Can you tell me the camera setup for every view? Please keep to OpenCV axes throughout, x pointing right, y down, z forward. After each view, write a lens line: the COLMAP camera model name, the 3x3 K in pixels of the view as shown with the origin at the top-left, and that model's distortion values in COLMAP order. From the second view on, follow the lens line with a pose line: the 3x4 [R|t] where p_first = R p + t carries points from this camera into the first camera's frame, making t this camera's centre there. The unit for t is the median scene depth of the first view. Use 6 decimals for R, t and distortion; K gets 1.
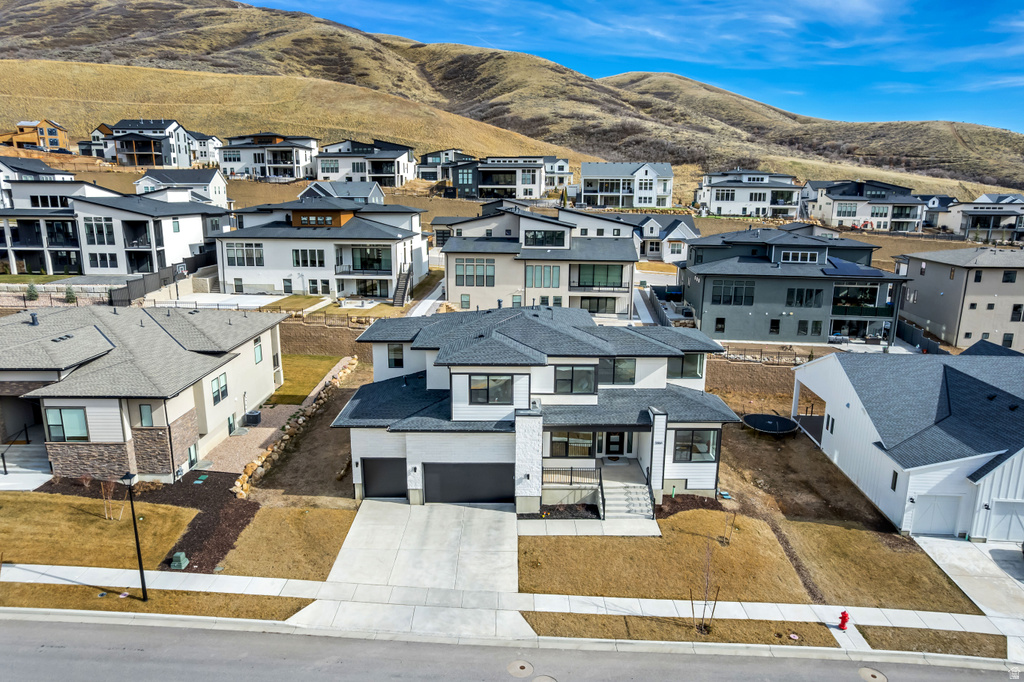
lens RADIAL K [[659.5, 0, 516.3], [0, 659.5, 336.9], [0, 0, 1]] dist [-0.077271, 0.071091]
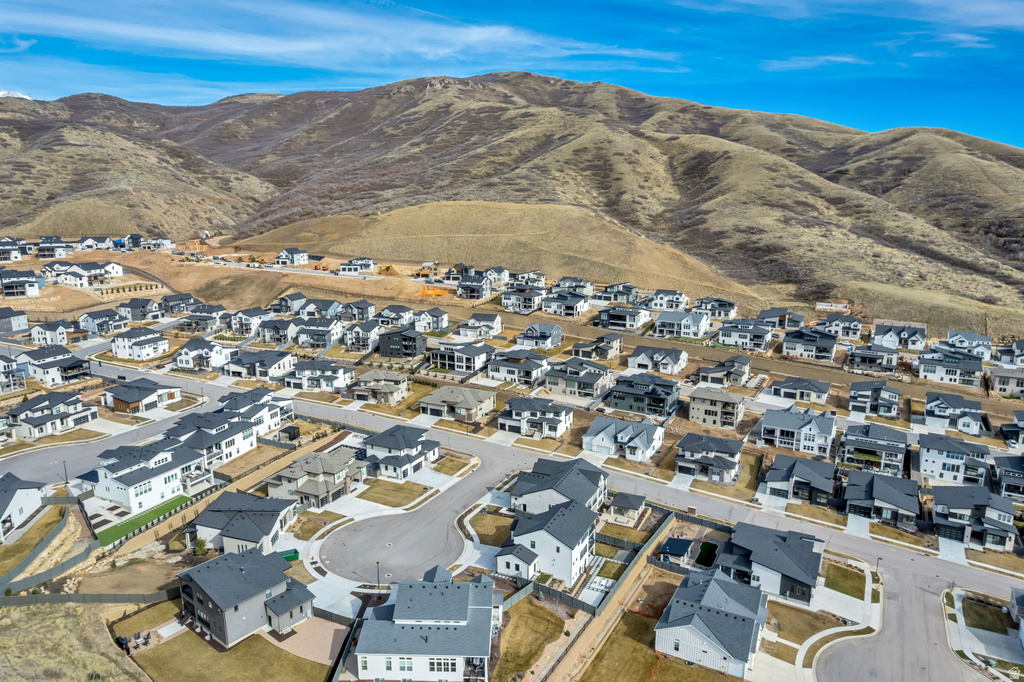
lens RADIAL K [[659.5, 0, 516.3], [0, 659.5, 336.9], [0, 0, 1]] dist [-0.077271, 0.071091]
pose [[0.903686, 0.079056, -0.420836, 1.217247], [-0.088690, 0.996054, -0.003335, -0.303868], [0.418911, 0.040338, 0.907131, -2.277439]]
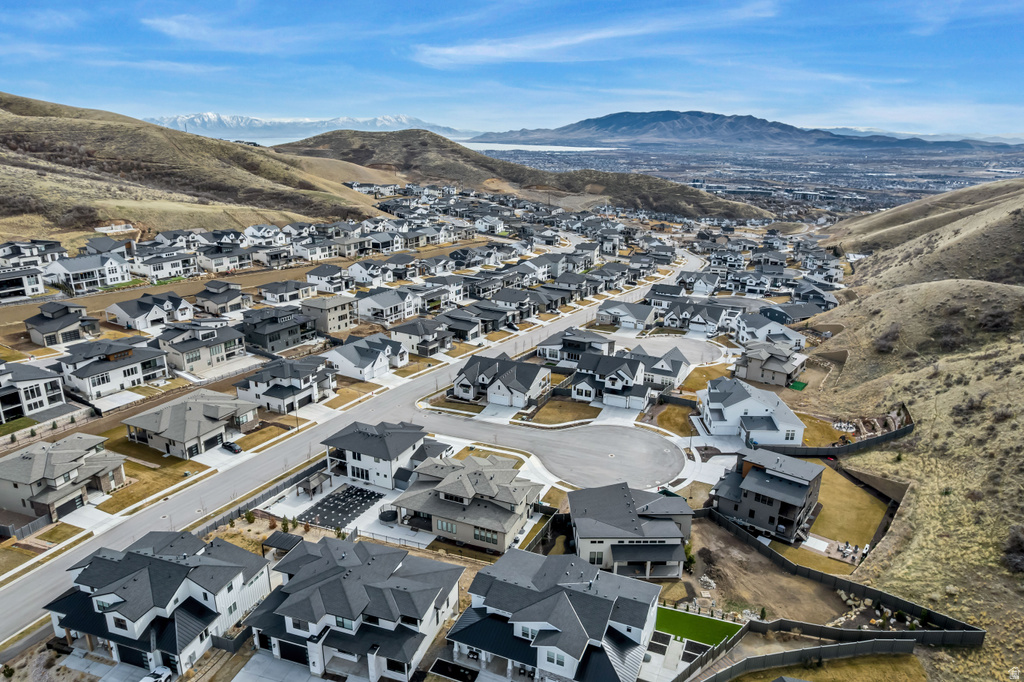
lens RADIAL K [[659.5, 0, 516.3], [0, 659.5, 336.9], [0, 0, 1]] dist [-0.077271, 0.071091]
pose [[0.424189, -0.273713, 0.863217, -1.681594], [0.190769, 0.958846, 0.210291, -0.460208], [-0.885252, 0.075472, 0.458948, -1.269585]]
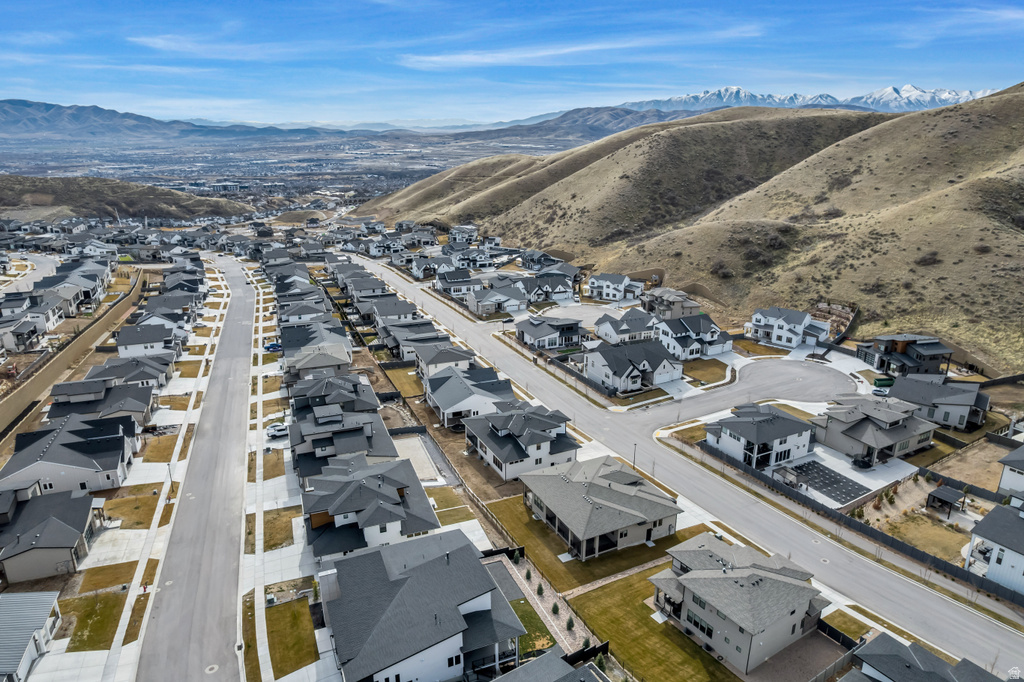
lens RADIAL K [[659.5, 0, 516.3], [0, 659.5, 336.9], [0, 0, 1]] dist [-0.077271, 0.071091]
pose [[-0.434909, -0.283430, 0.854706, -1.572453], [0.191958, 0.898174, 0.395520, -0.996286], [-0.879776, 0.336083, -0.336217, 1.172524]]
